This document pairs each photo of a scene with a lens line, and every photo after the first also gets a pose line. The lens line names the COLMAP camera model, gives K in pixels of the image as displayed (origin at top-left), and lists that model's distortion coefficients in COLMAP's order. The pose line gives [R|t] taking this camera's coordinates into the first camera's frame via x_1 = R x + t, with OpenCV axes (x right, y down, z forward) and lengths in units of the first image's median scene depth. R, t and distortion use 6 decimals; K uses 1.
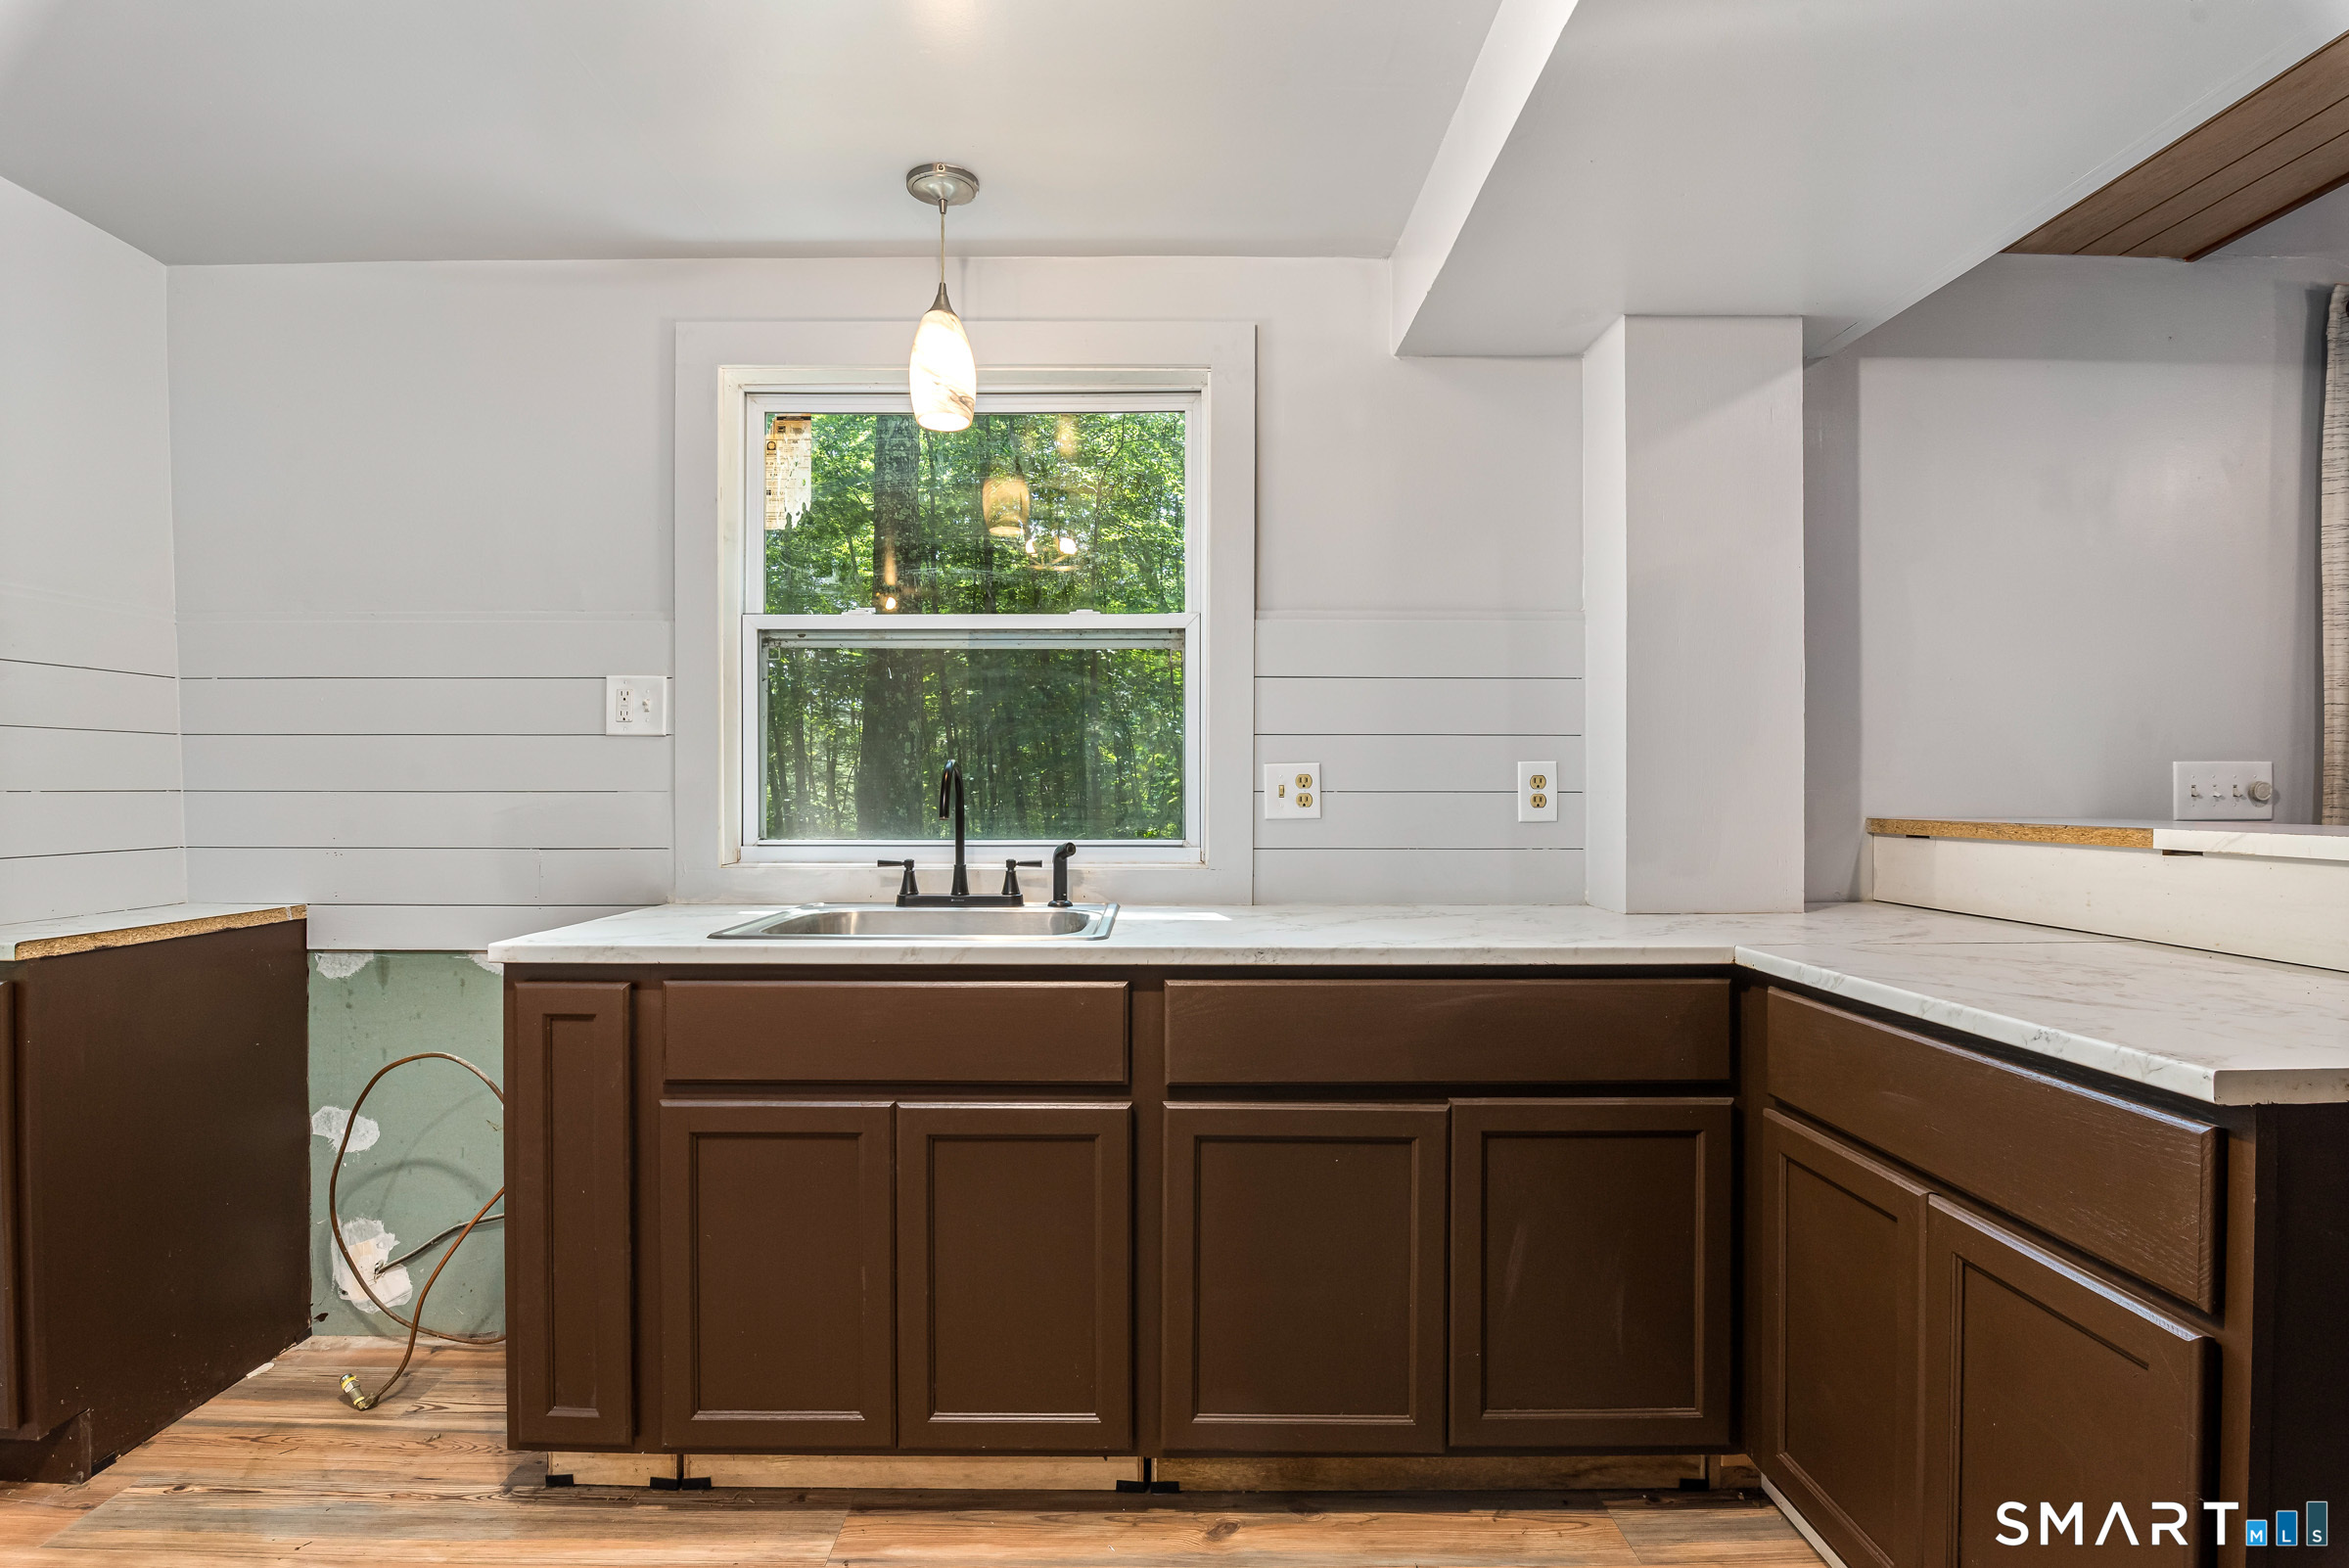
lens RADIAL K [[1138.6, 0, 1149.5], [0, 1138.6, 790.3], [0, 0, 1]] dist [-0.018526, -0.005192]
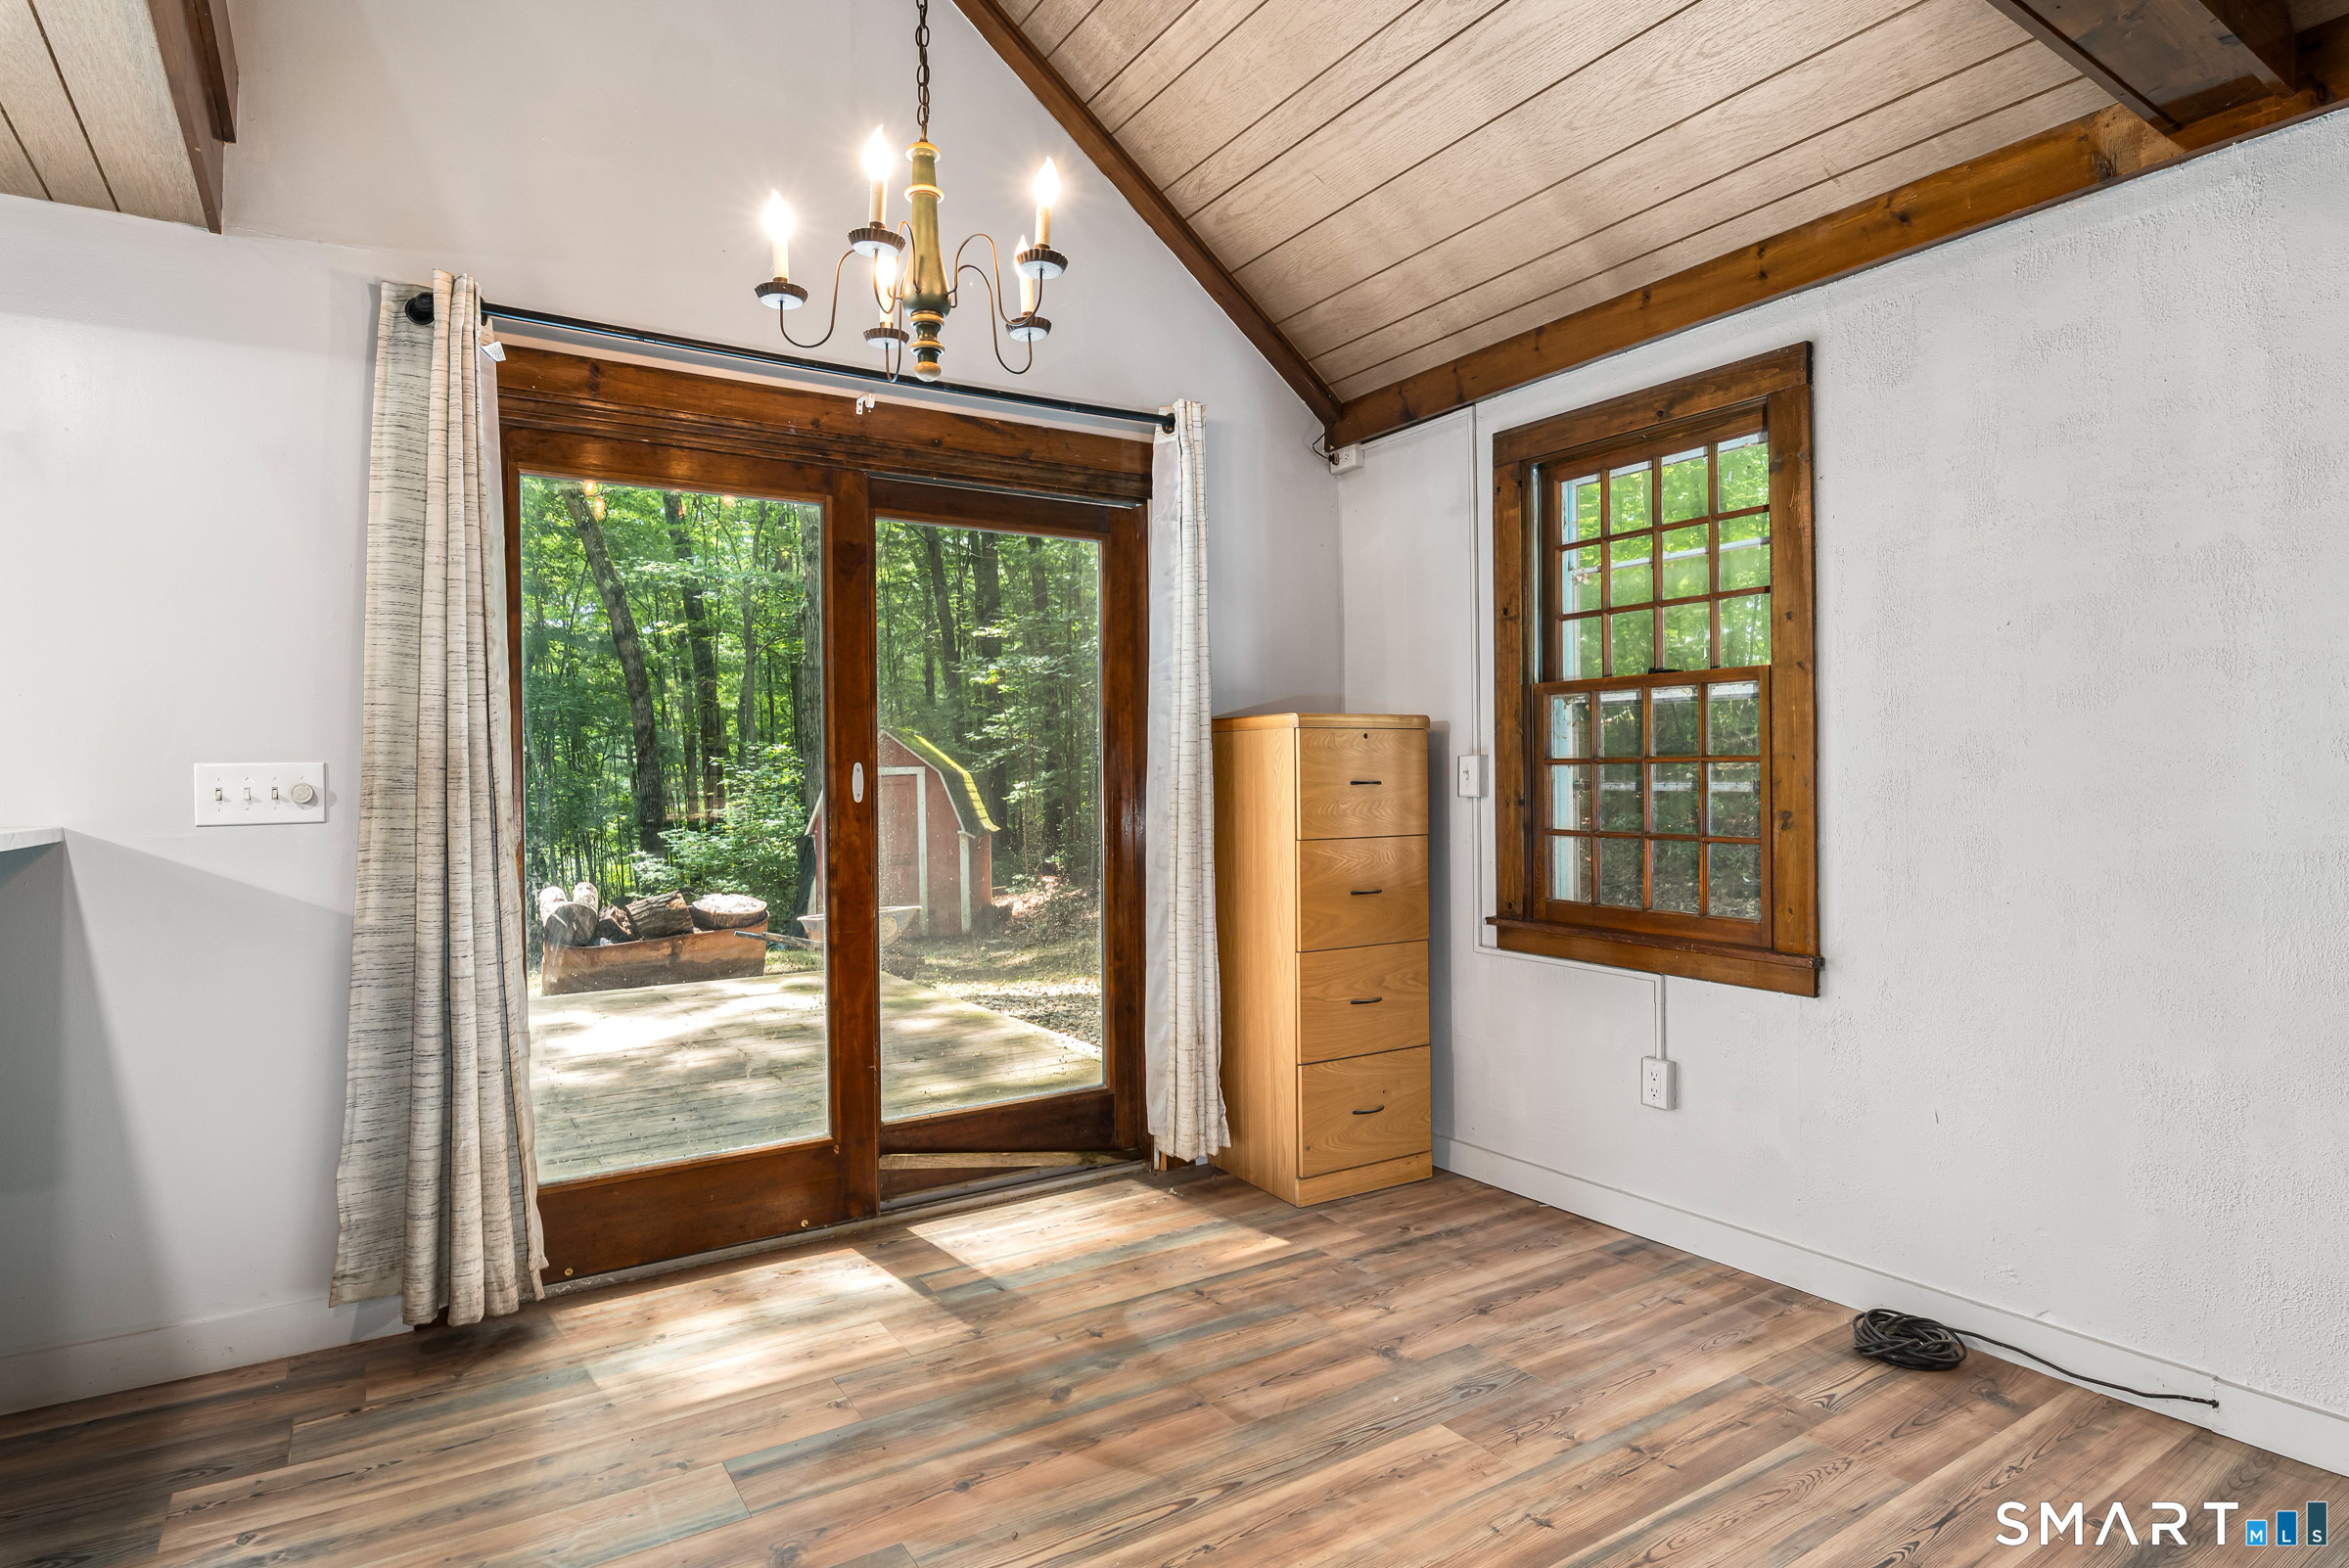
lens RADIAL K [[1247.5, 0, 1157.0], [0, 1247.5, 789.1], [0, 0, 1]] dist [0.000025, -0.000225]
pose [[0.841690, -0.016000, 0.539724, 1.078154], [0.013804, 0.999872, 0.008115, -0.000803], [-0.539785, 0.000620, 0.841803, -0.334250]]
